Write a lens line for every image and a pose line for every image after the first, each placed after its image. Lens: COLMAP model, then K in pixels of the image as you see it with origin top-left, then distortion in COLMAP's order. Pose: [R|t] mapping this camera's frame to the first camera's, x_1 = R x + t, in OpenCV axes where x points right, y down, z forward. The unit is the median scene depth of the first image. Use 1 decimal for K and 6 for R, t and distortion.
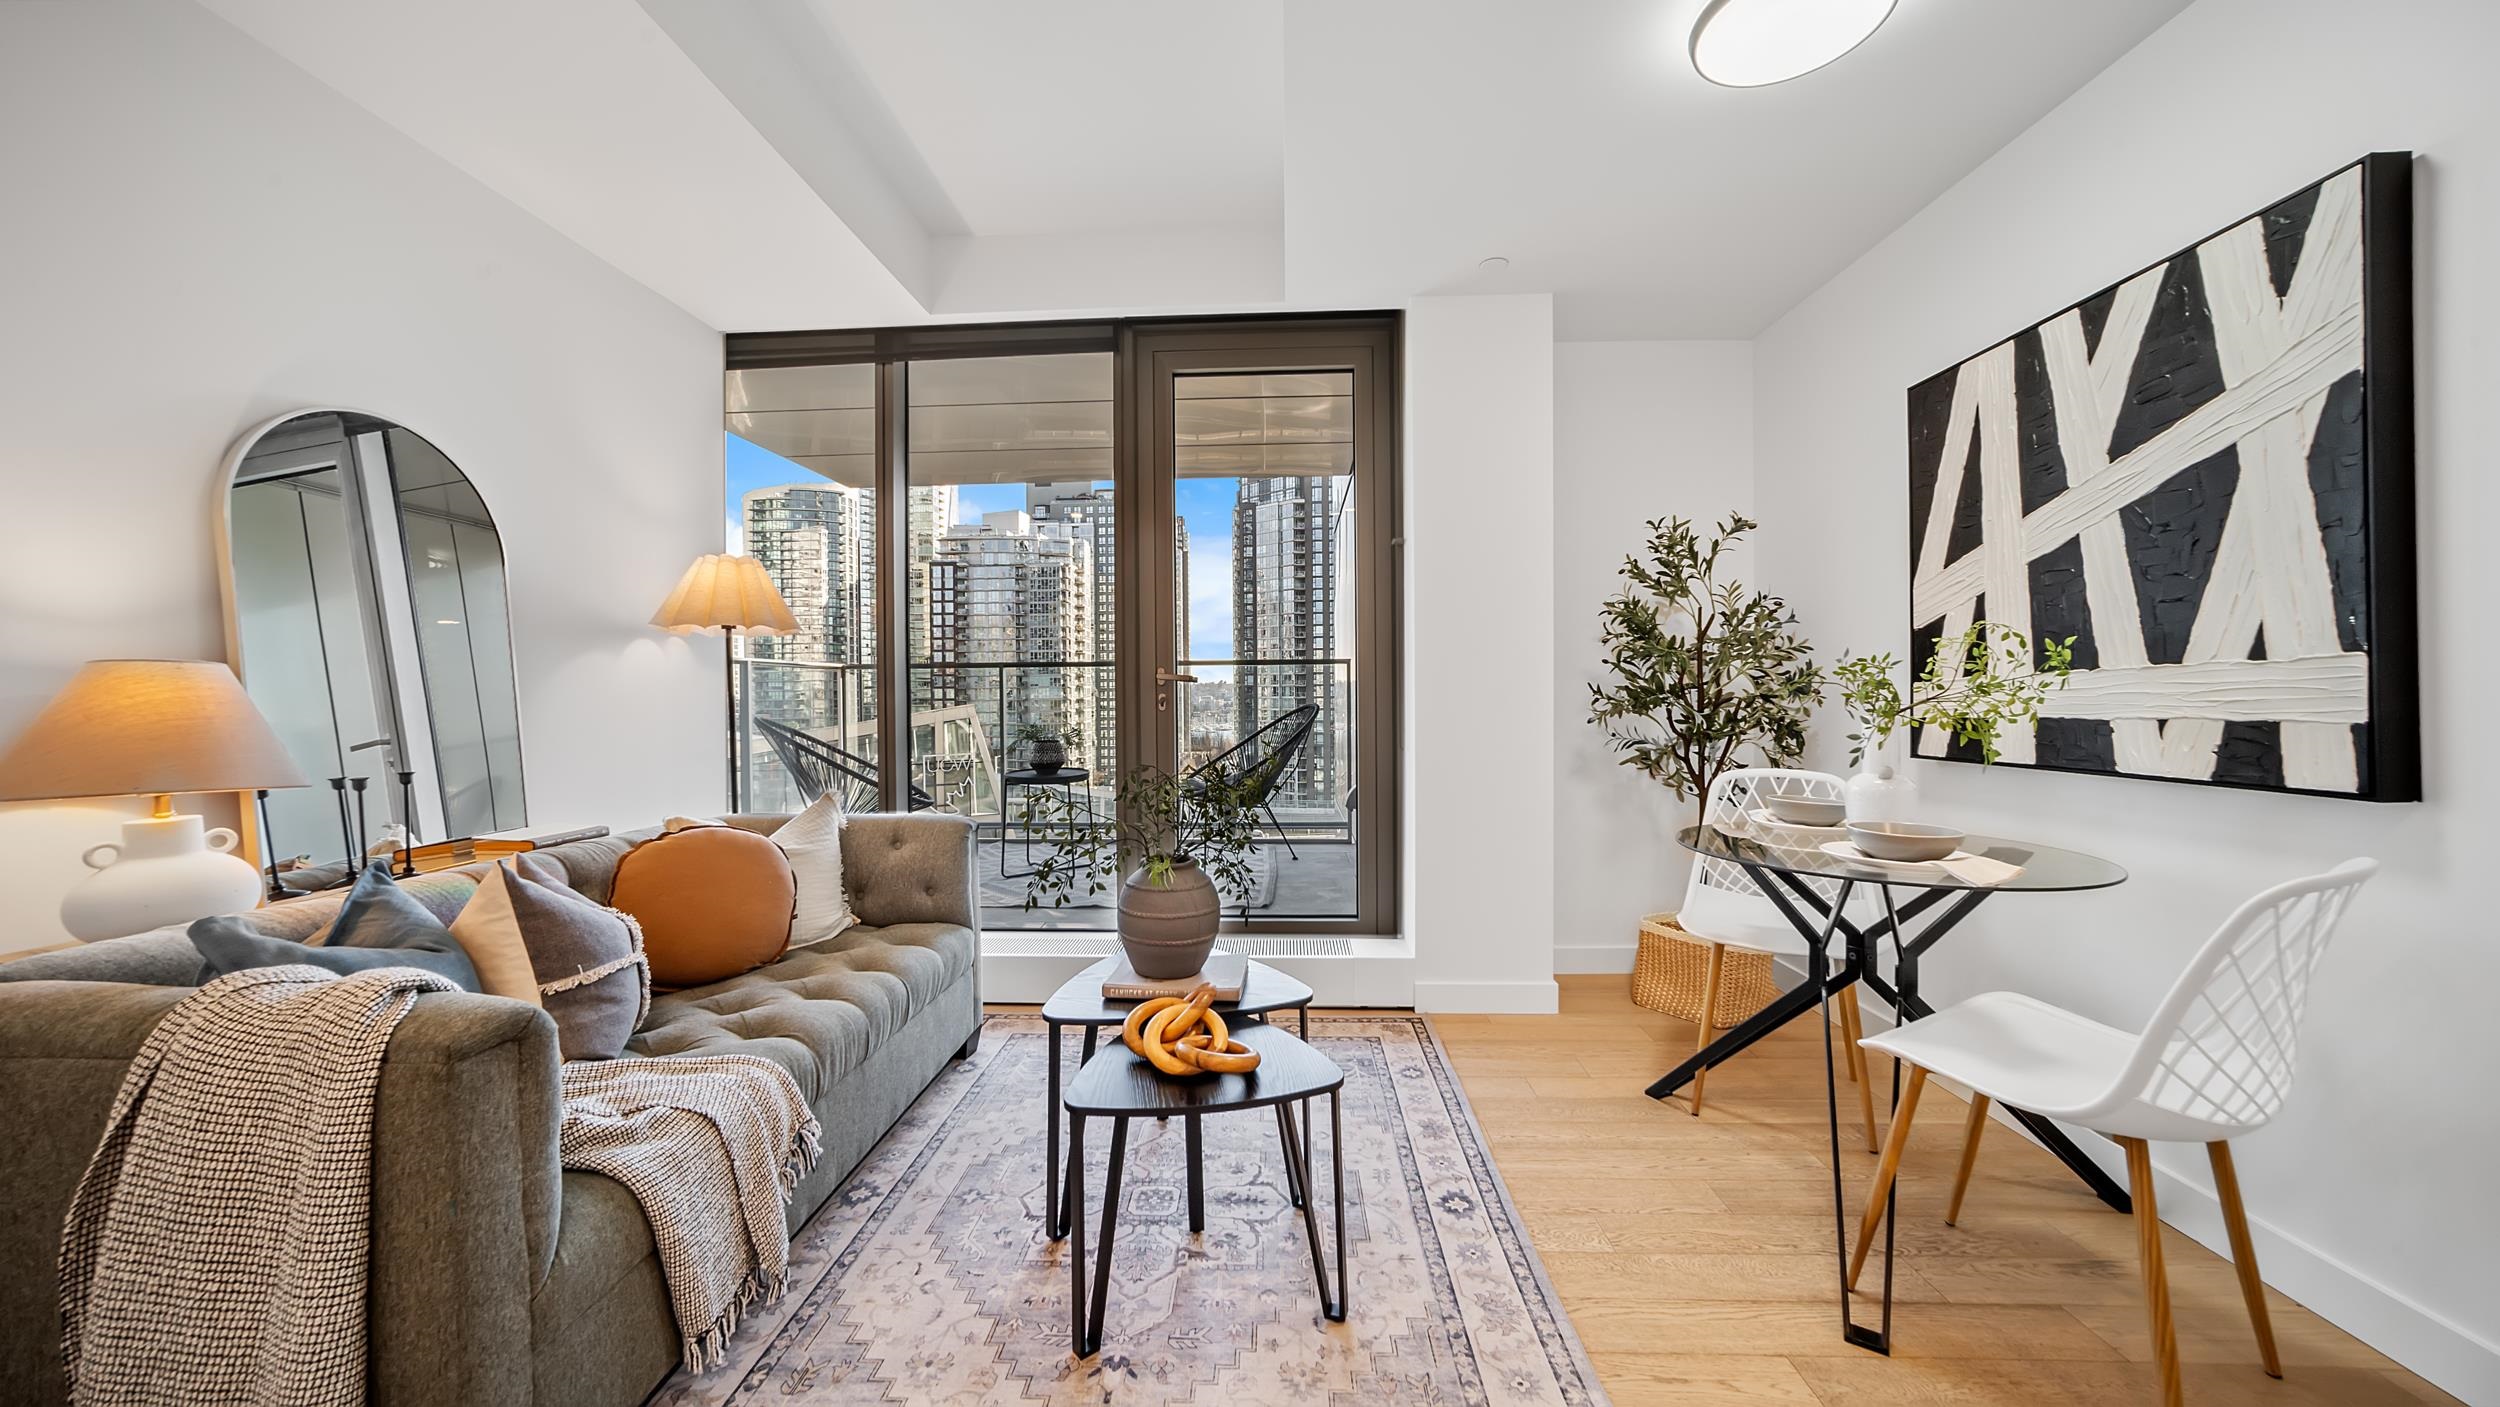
lens RADIAL K [[849.0, 0, 1233.3], [0, 849.0, 702.0], [0, 0, 1]] dist [-0.018168, 0.005939]
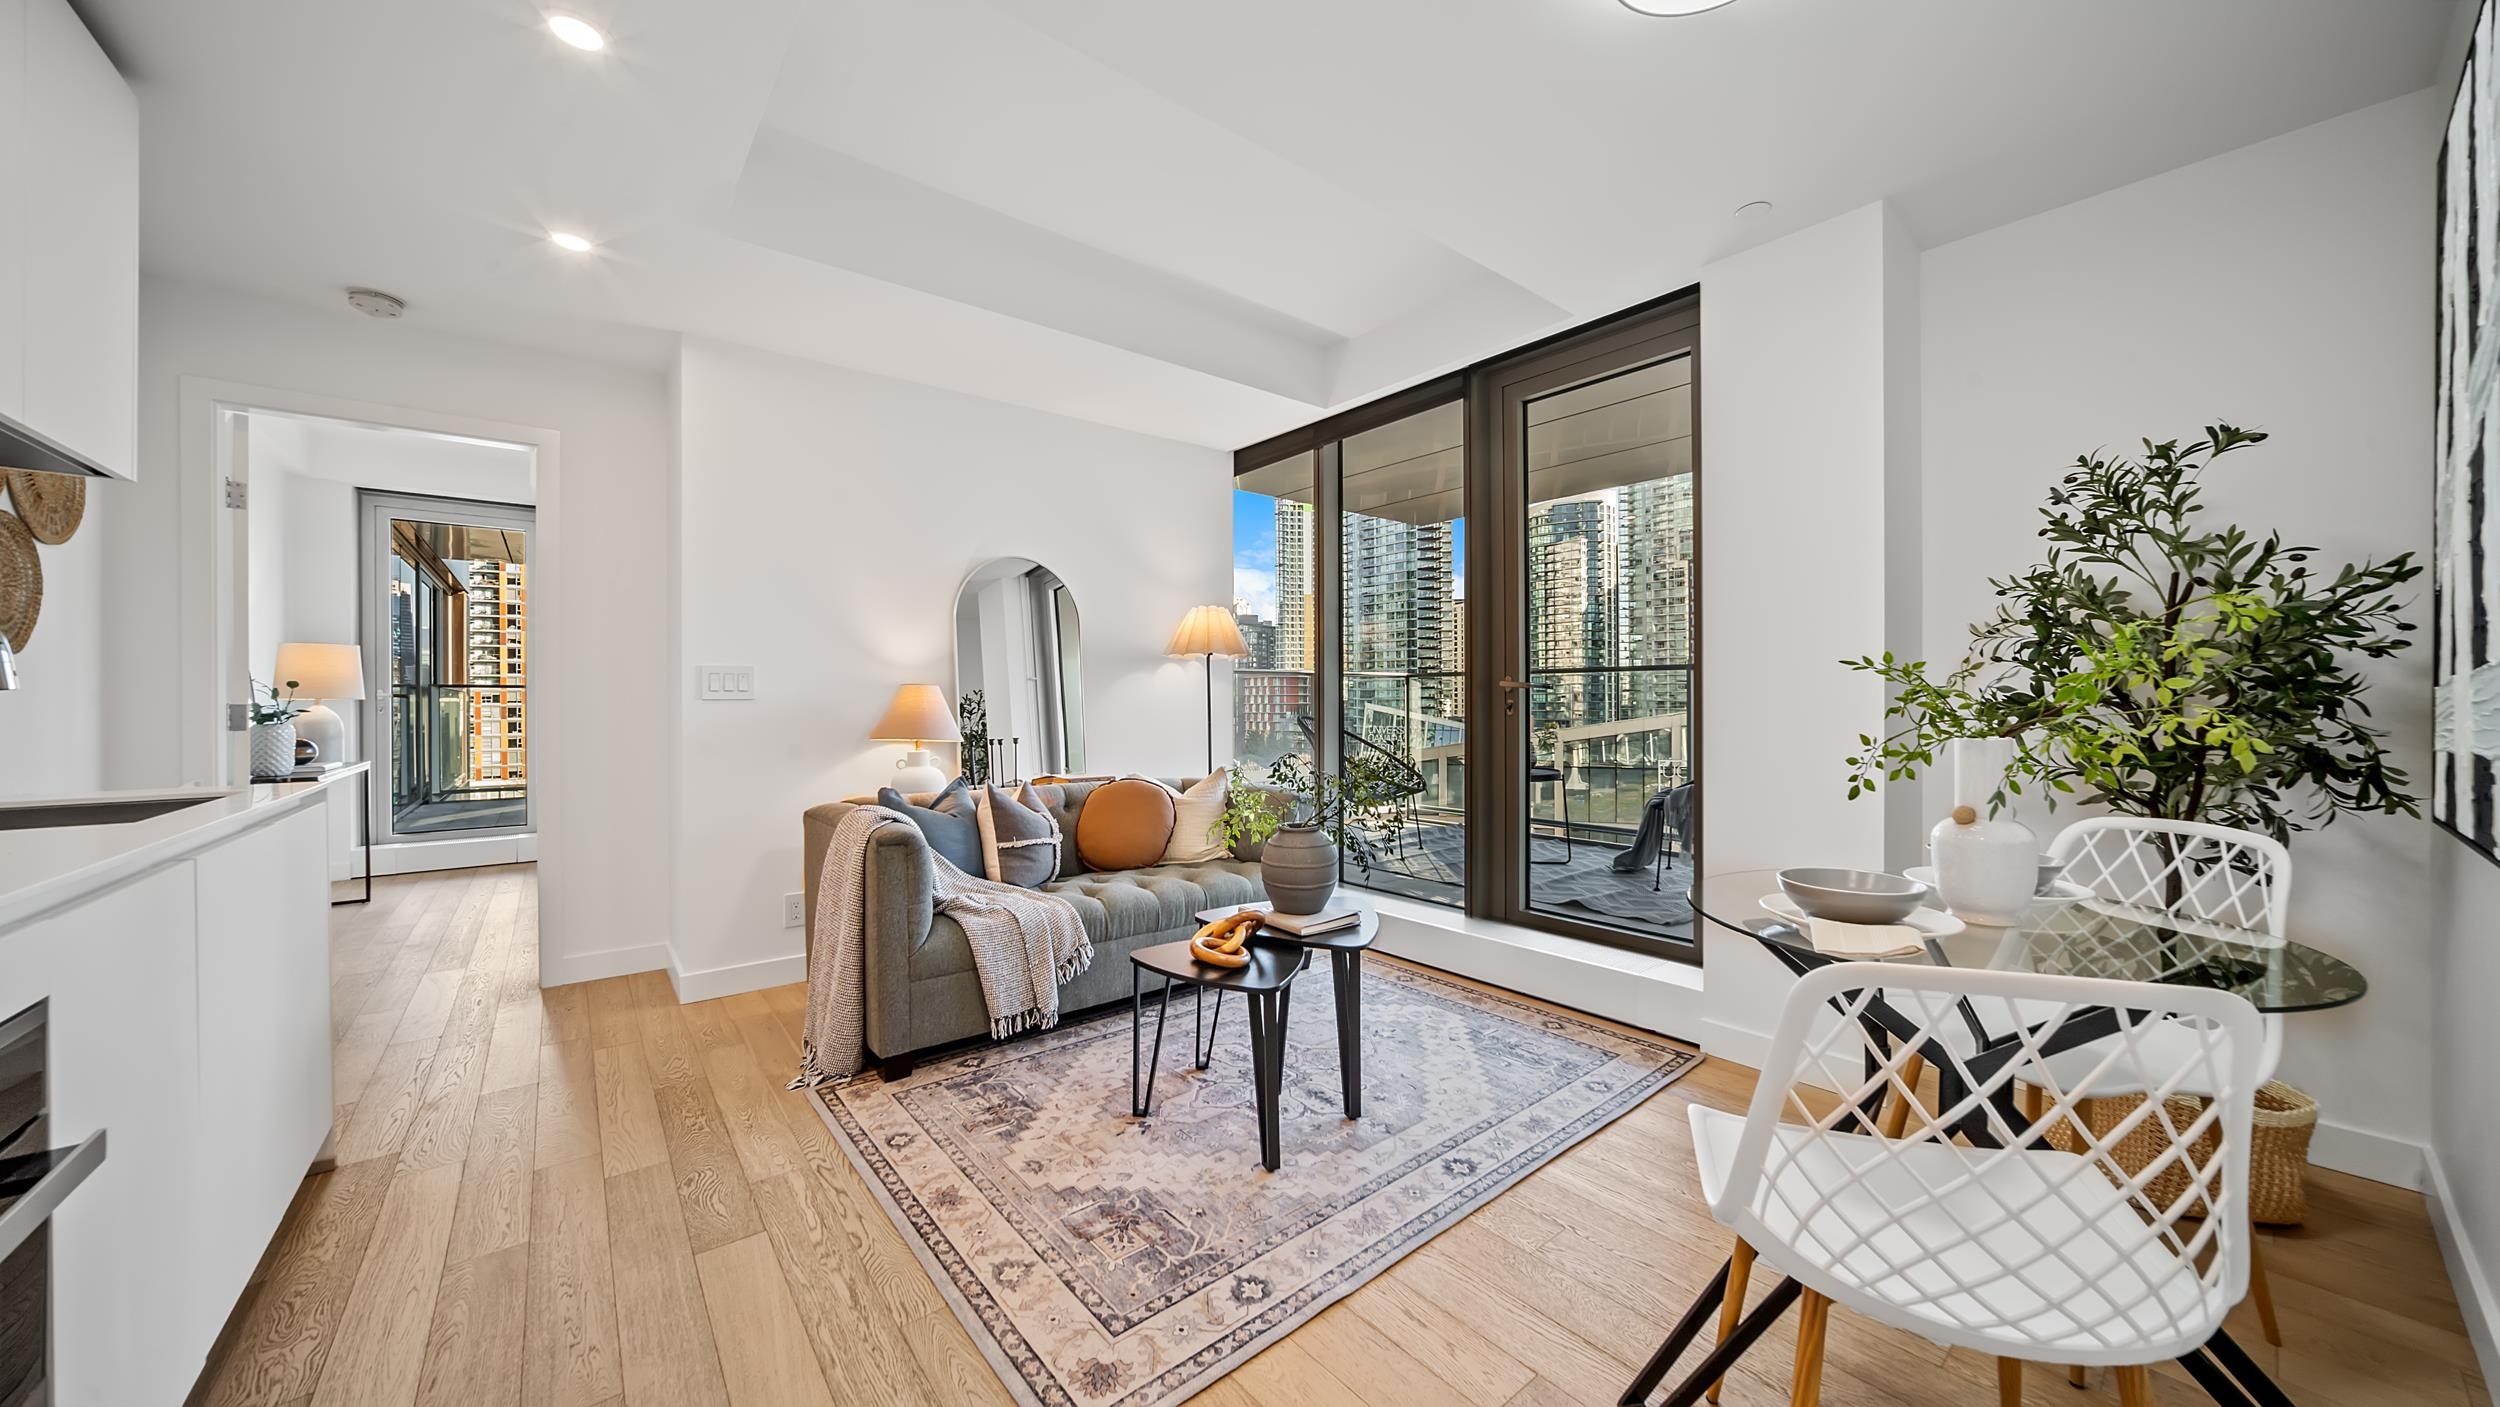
lens RADIAL K [[849.0, 0, 1263.4], [0, 849.0, 693.1], [0, 0, 1]] dist [-0.018168, 0.005939]
pose [[0.683323, -0.000641, -0.730116, 0.574362], [-0.009728, 0.999903, -0.009982, -0.004246], [0.730051, 0.013923, 0.683251, 0.036333]]
